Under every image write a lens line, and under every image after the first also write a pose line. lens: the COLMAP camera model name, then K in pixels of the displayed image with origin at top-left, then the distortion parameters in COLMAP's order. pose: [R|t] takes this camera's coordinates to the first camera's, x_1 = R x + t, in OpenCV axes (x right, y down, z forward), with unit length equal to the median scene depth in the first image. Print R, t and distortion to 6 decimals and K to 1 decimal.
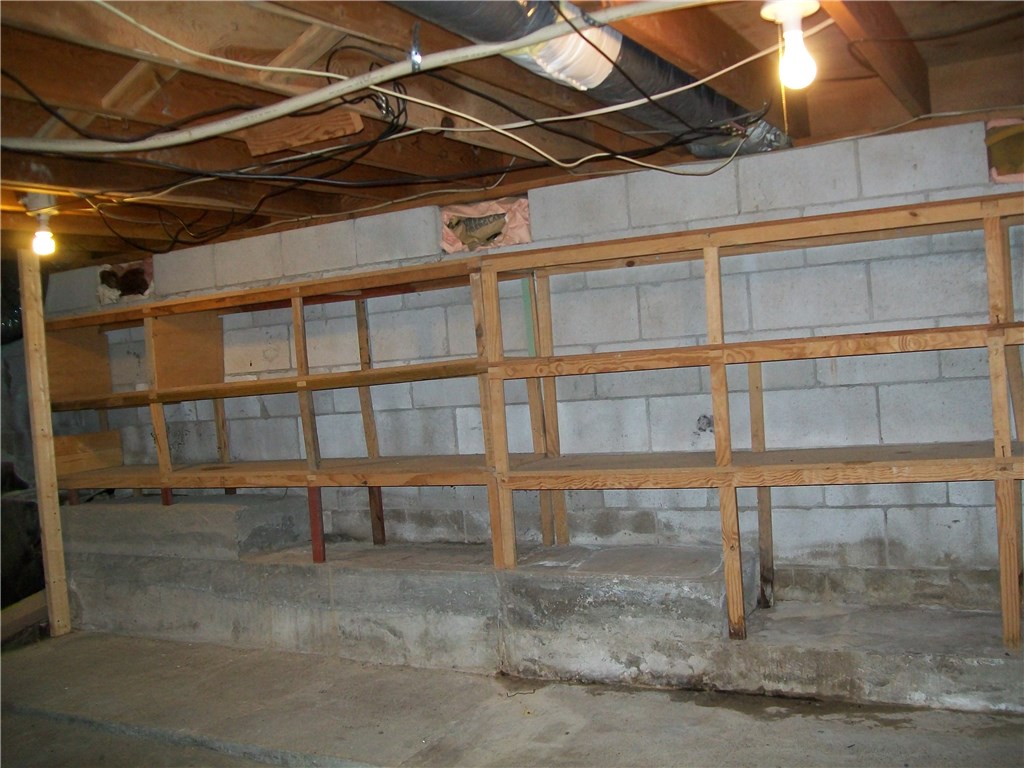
lens RADIAL K [[1062.2, 0, 524.5], [0, 1062.2, 382.5], [0, 0, 1]] dist [-0.183170, 0.159801]
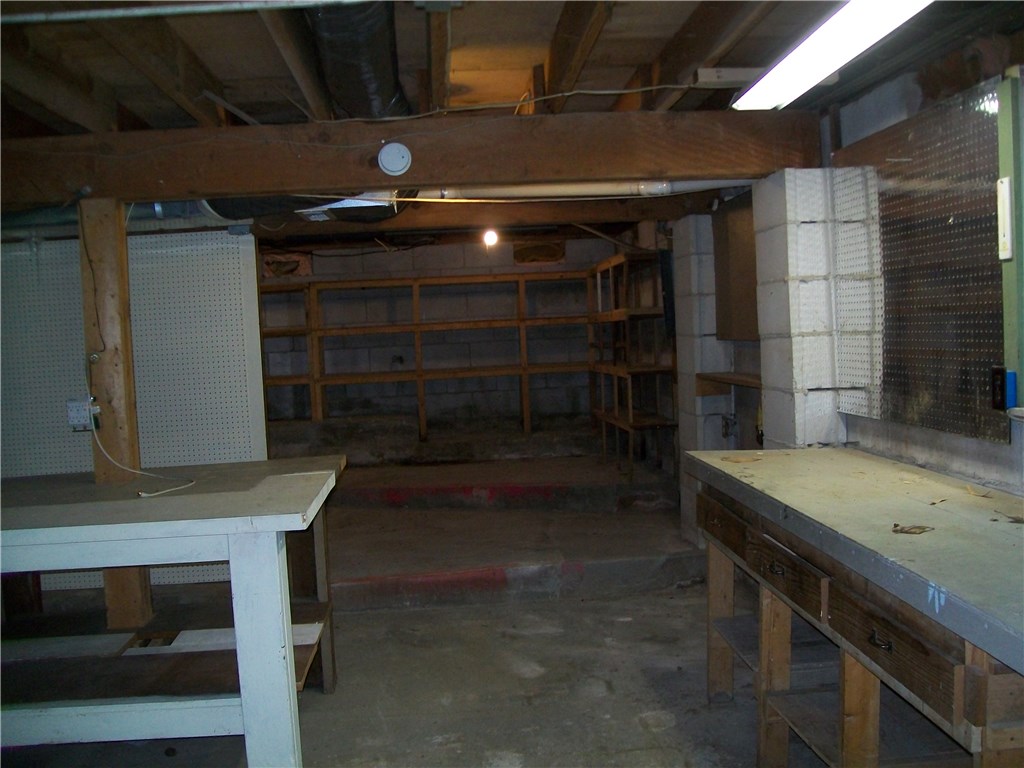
lens RADIAL K [[1062.2, 0, 524.5], [0, 1062.2, 382.5], [0, 0, 1]] dist [-0.183170, 0.159801]
pose [[0.840814, 0.010603, 0.541220, -0.921546], [-0.004683, 0.999913, -0.012314, 0.127972], [-0.541304, 0.007819, 0.840791, -1.199269]]
